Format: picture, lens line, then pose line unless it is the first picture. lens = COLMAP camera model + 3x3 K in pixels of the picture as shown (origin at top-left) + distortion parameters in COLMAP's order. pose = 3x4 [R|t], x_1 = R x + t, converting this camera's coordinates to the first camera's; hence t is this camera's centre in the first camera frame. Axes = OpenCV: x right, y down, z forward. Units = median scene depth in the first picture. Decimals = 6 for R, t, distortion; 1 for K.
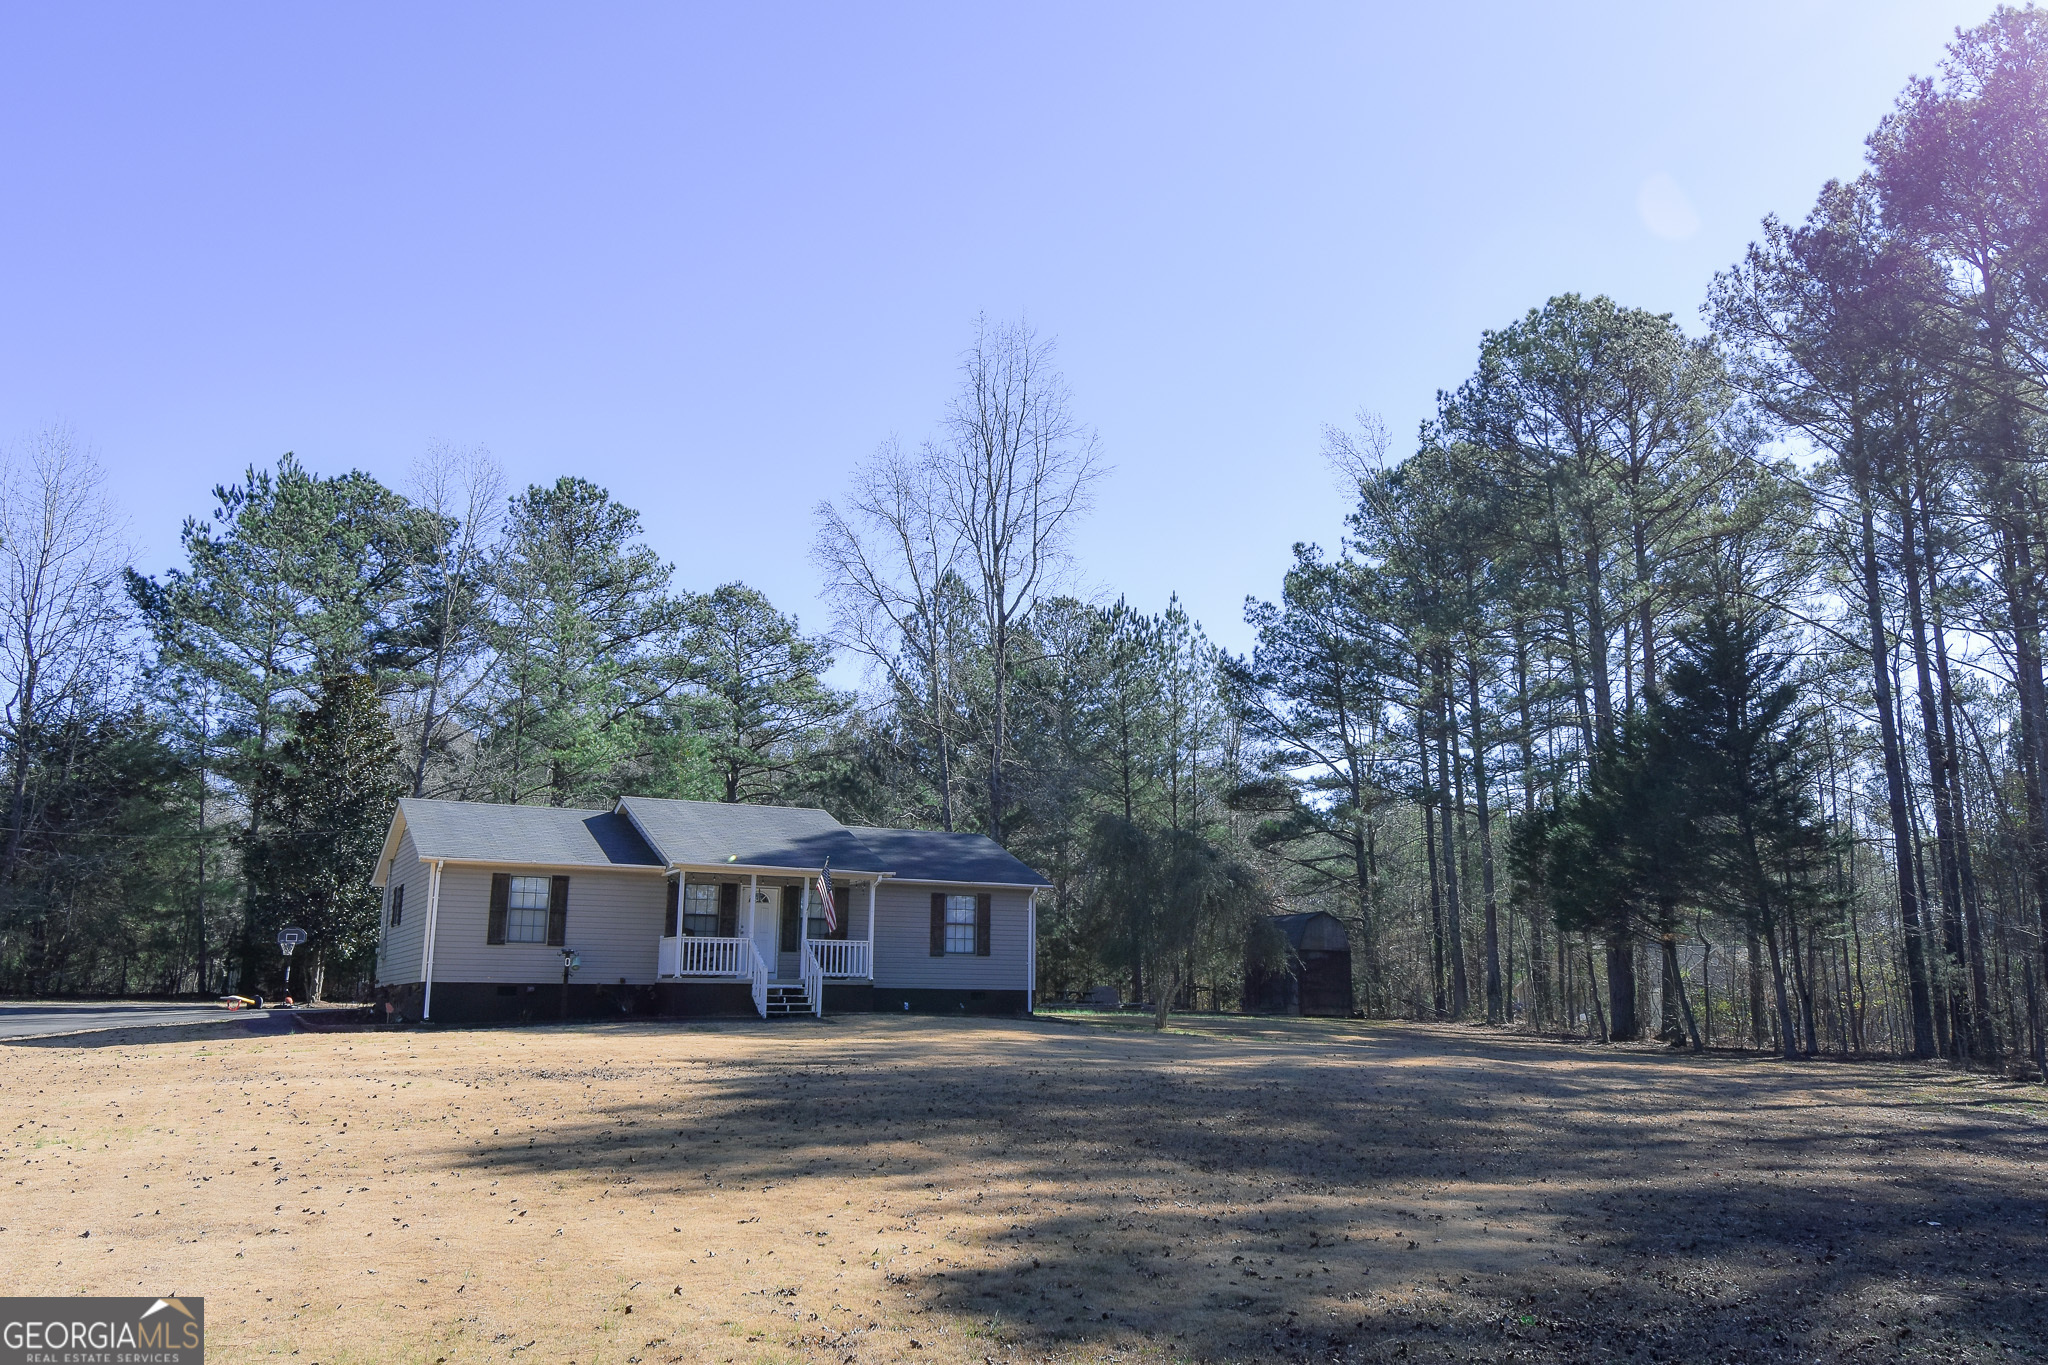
lens RADIAL K [[1636.9, 0, 1025.3], [0, 1636.9, 673.4], [0, 0, 1]] dist [0.034691, -0.006871]
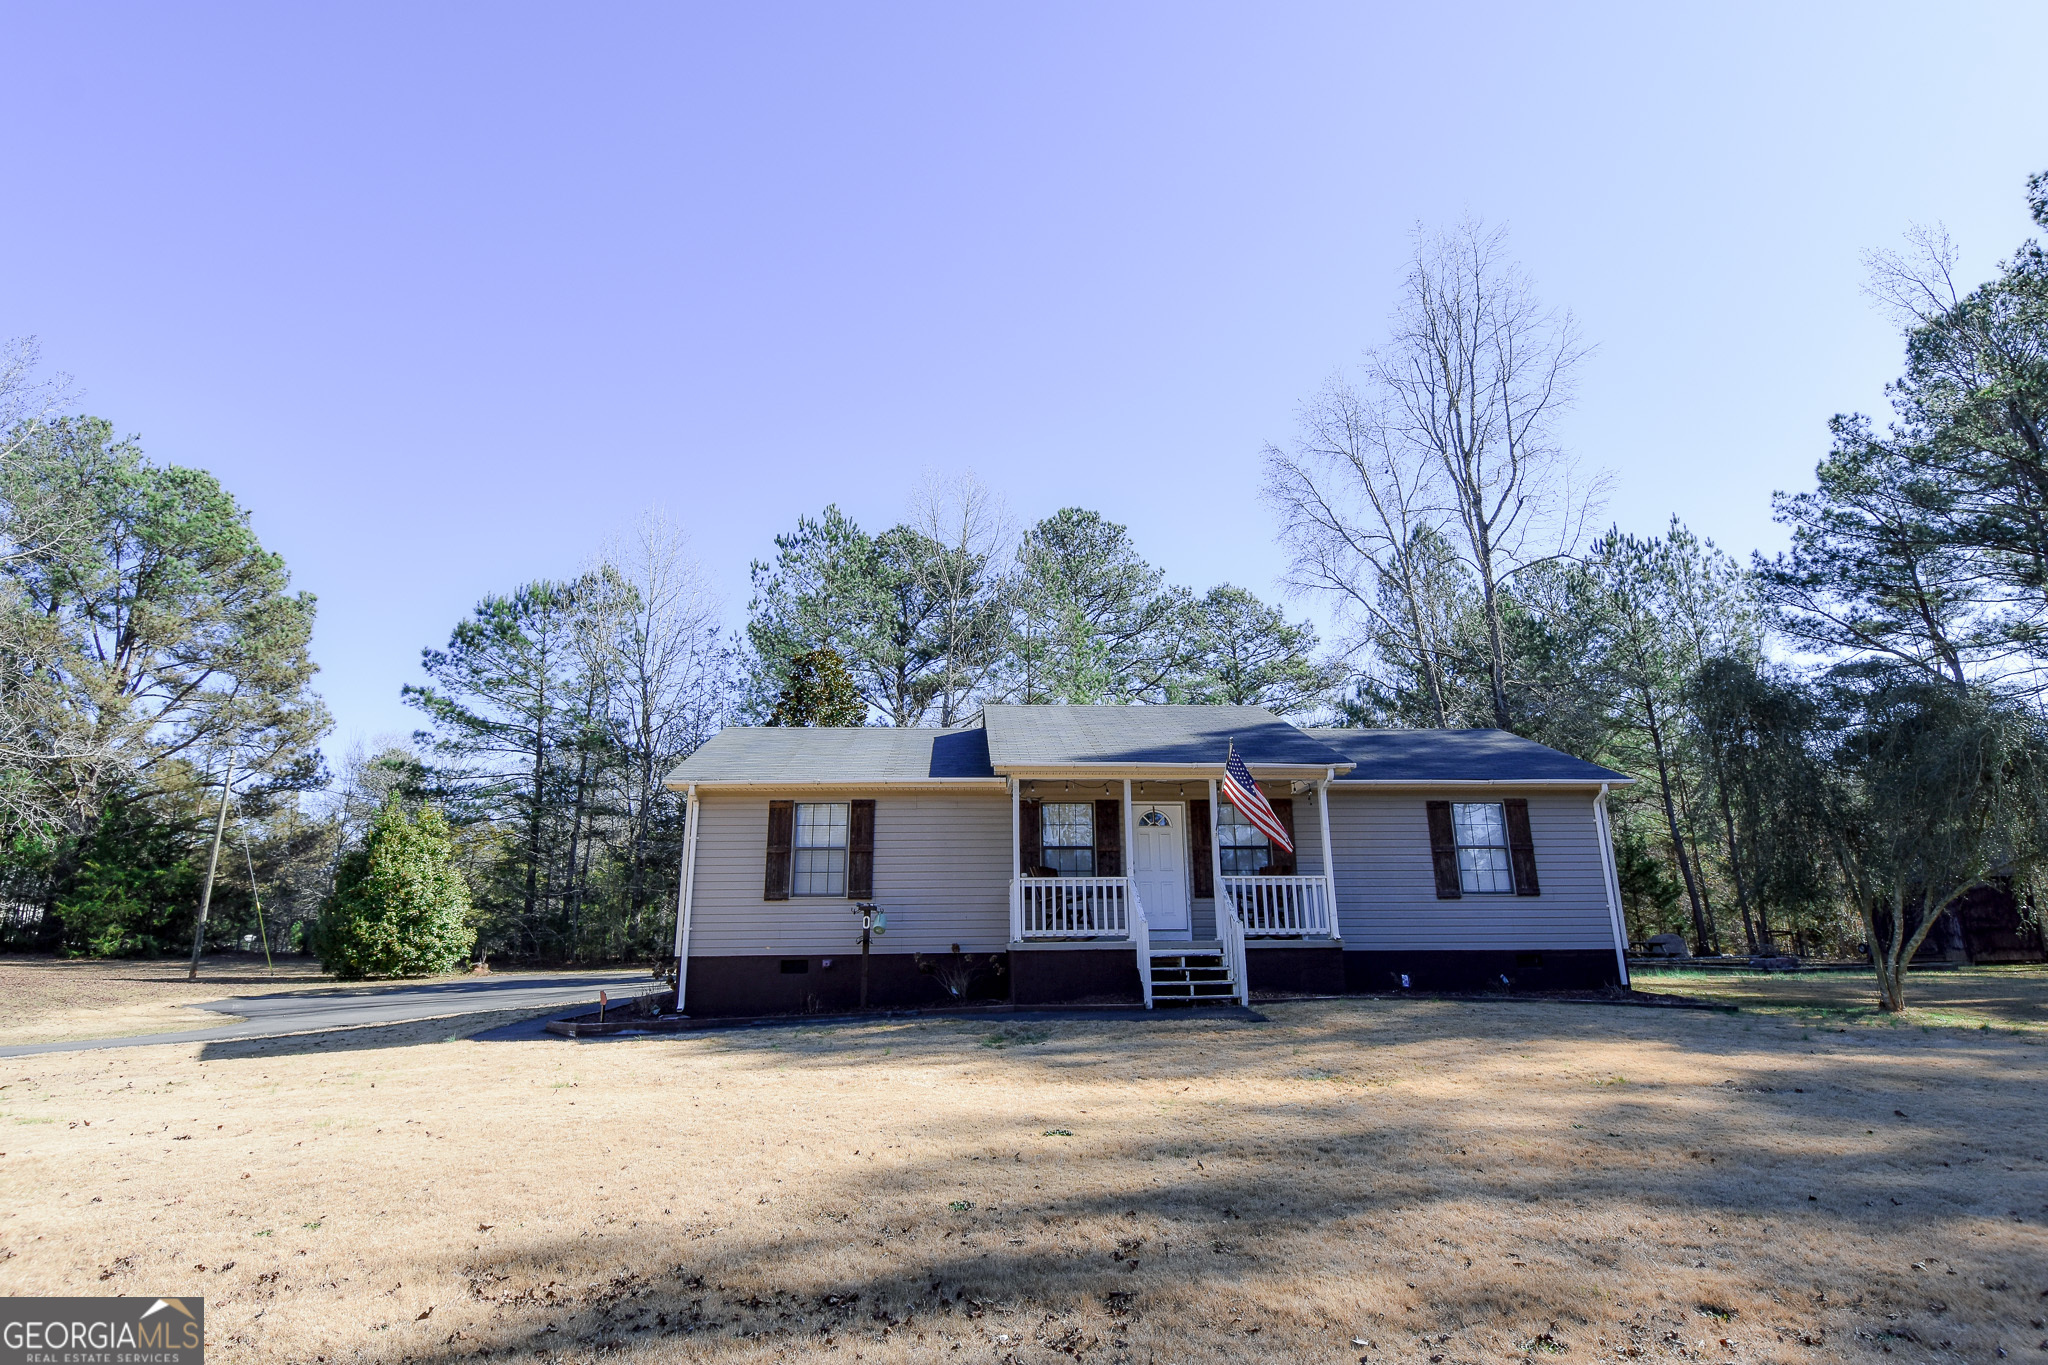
lens RADIAL K [[1061.5, 0, 1019.0], [0, 1061.5, 666.9], [0, 0, 1]] dist [0.052841, -0.058419]
pose [[0.905422, -0.126978, -0.405078, -0.020103], [0.102714, 0.991393, -0.081183, 0.079931], [0.411899, 0.031898, 0.910671, 0.438931]]
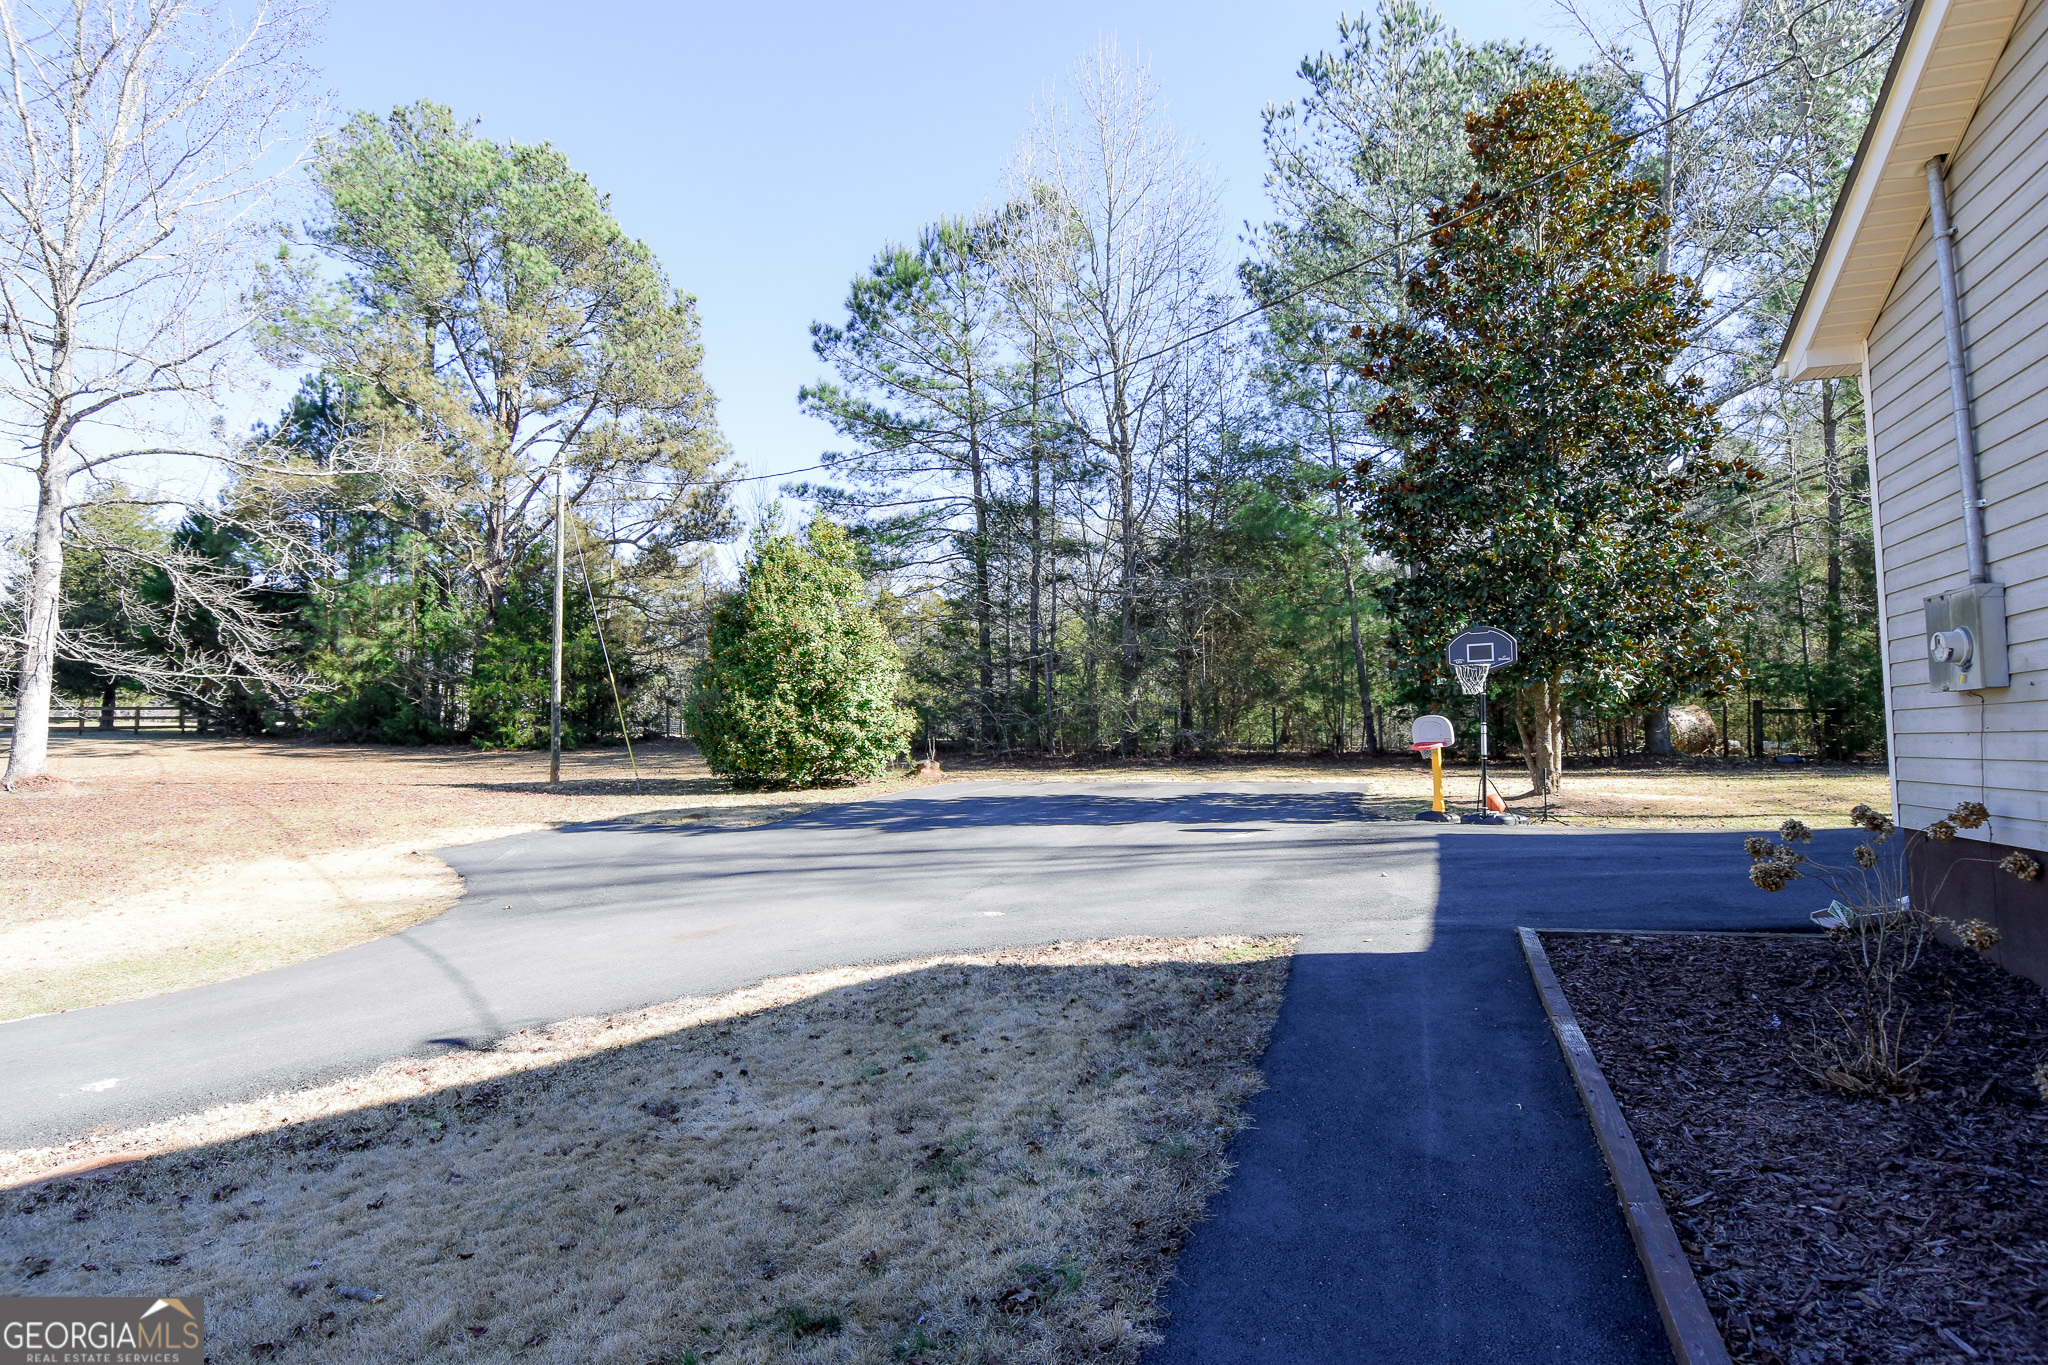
lens RADIAL K [[1061.5, 0, 1019.0], [0, 1061.5, 666.9], [0, 0, 1]] dist [0.052841, -0.058419]
pose [[0.678360, -0.061866, -0.732120, -0.302551], [0.162779, 0.984341, 0.067646, 0.117205], [0.716471, -0.165063, 0.677808, 0.678951]]
